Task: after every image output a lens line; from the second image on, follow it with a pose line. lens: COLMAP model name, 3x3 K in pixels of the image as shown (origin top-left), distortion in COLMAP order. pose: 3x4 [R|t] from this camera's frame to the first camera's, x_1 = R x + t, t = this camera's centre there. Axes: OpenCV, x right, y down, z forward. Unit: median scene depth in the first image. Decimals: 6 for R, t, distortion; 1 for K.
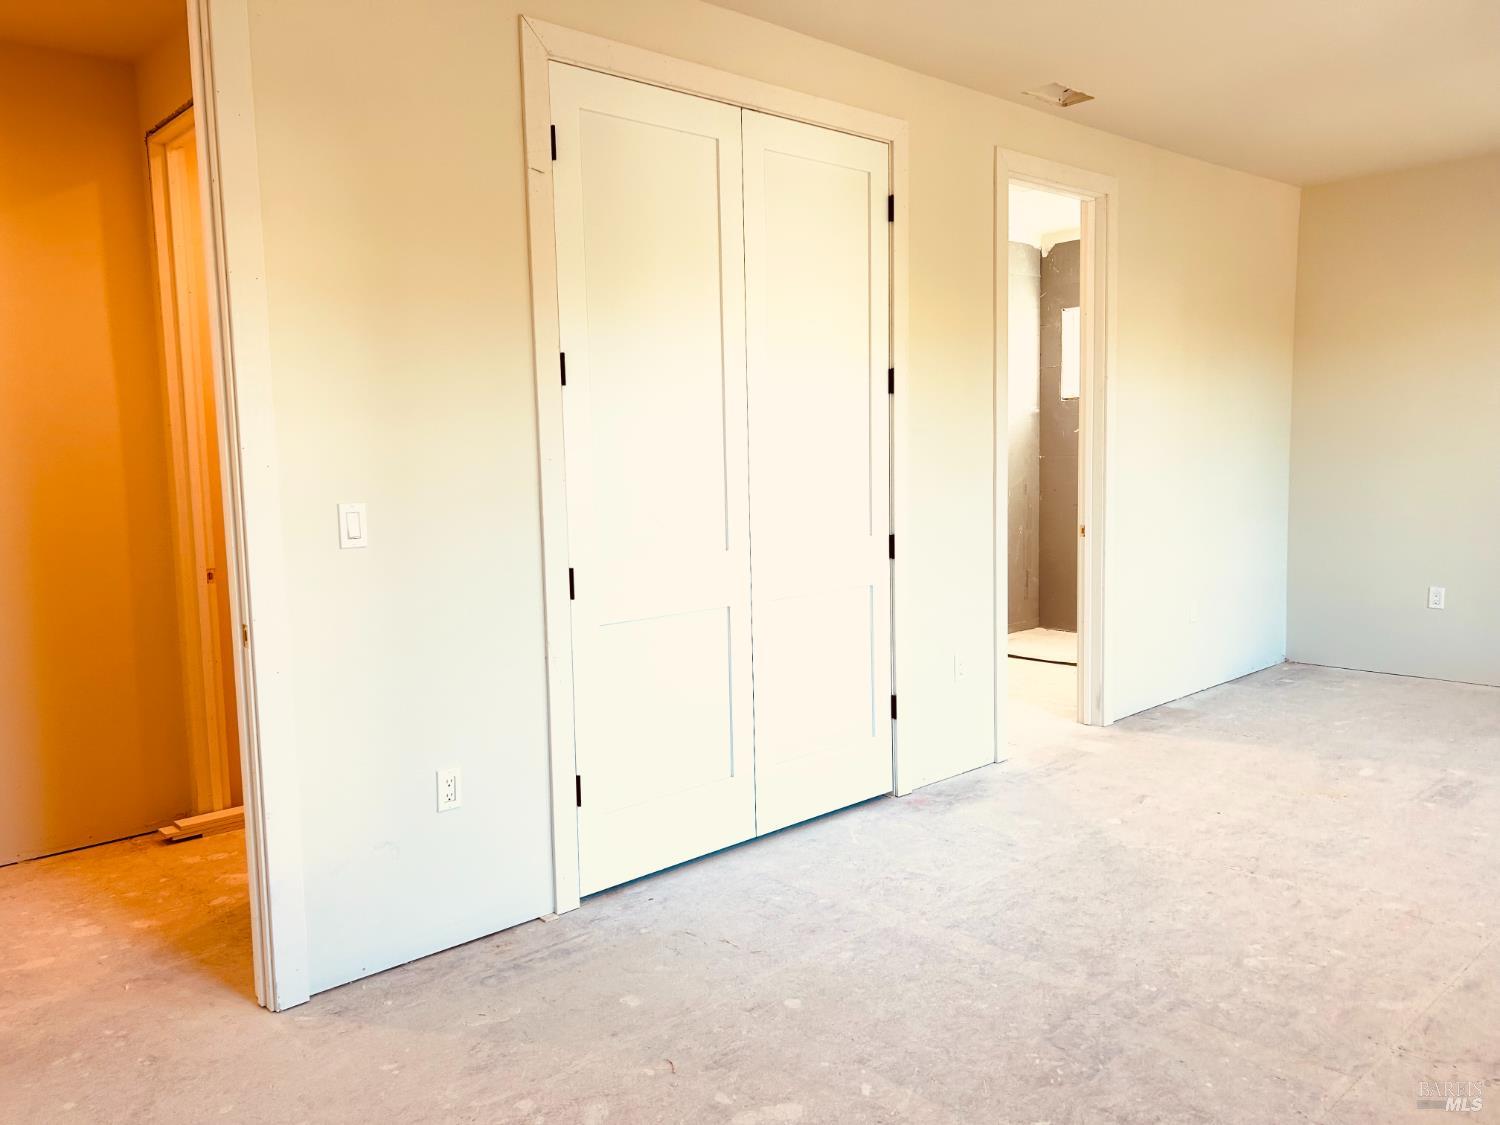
lens RADIAL K [[1133.0, 0, 755.7], [0, 1133.0, 569.2], [0, 0, 1]] dist [0.061427, -0.070610]
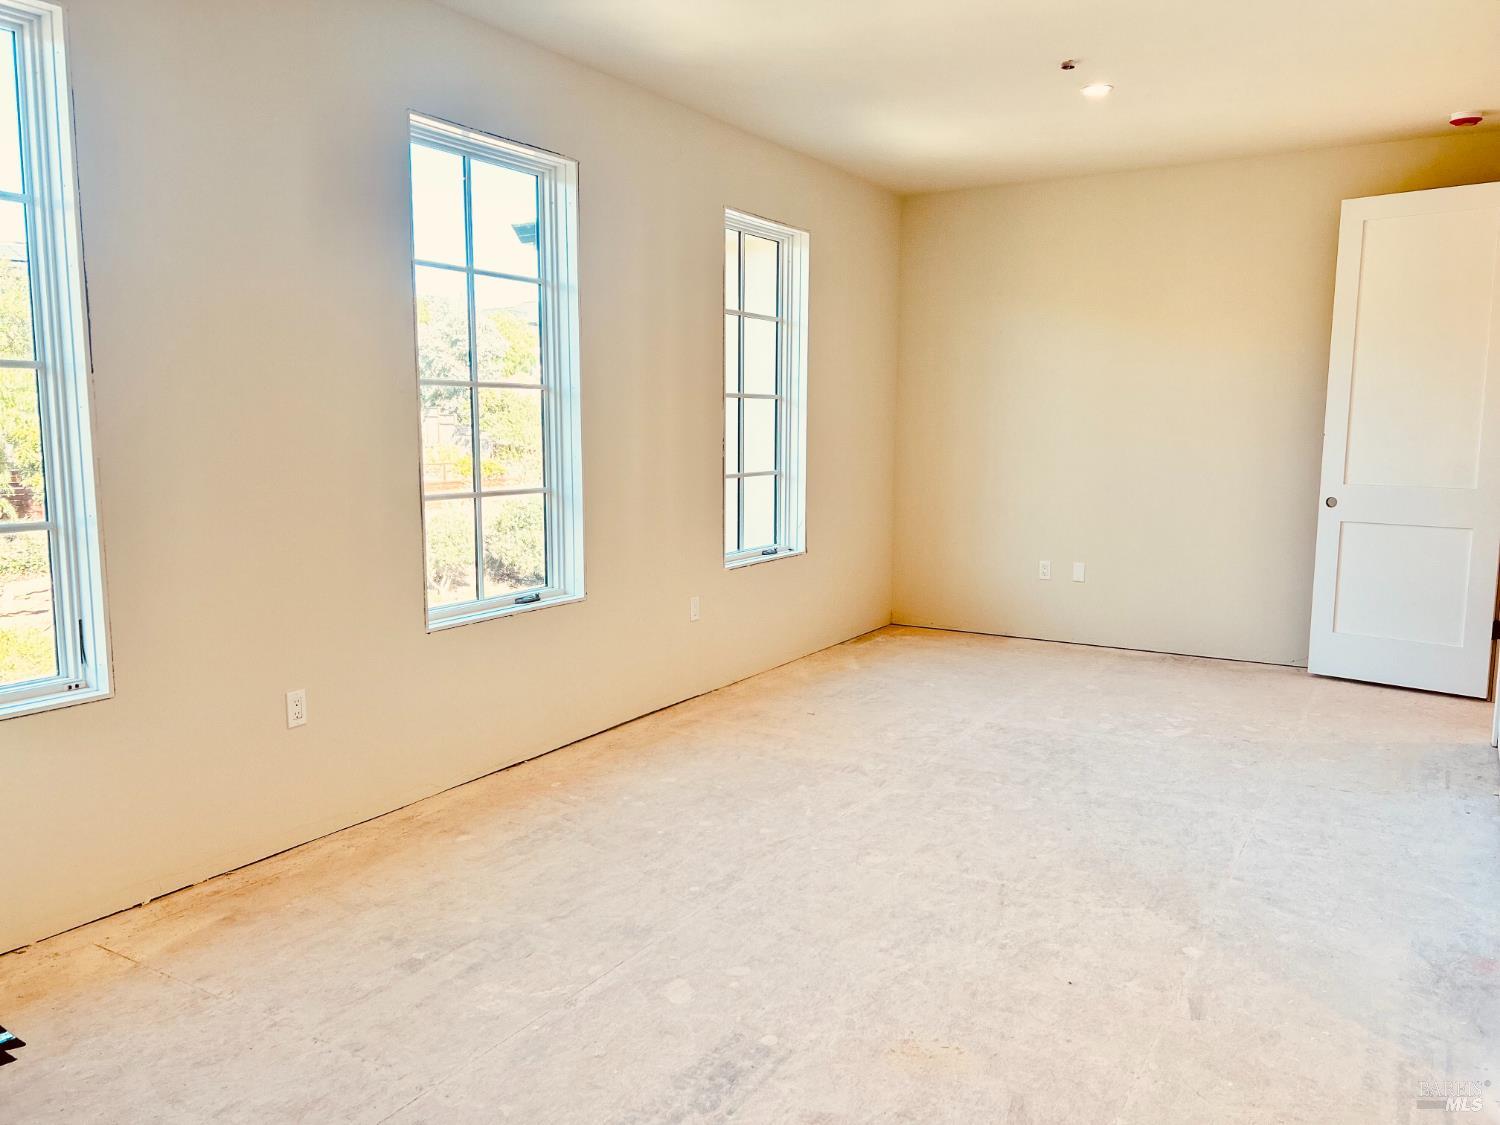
lens RADIAL K [[1133.0, 0, 755.7], [0, 1133.0, 569.2], [0, 0, 1]] dist [0.061427, -0.070610]
pose [[-0.960472, 0.055120, -0.272864, 0.949685], [-0.012156, 0.970961, 0.238928, -0.229920], [0.278111, 0.232801, -0.931911, 1.915864]]
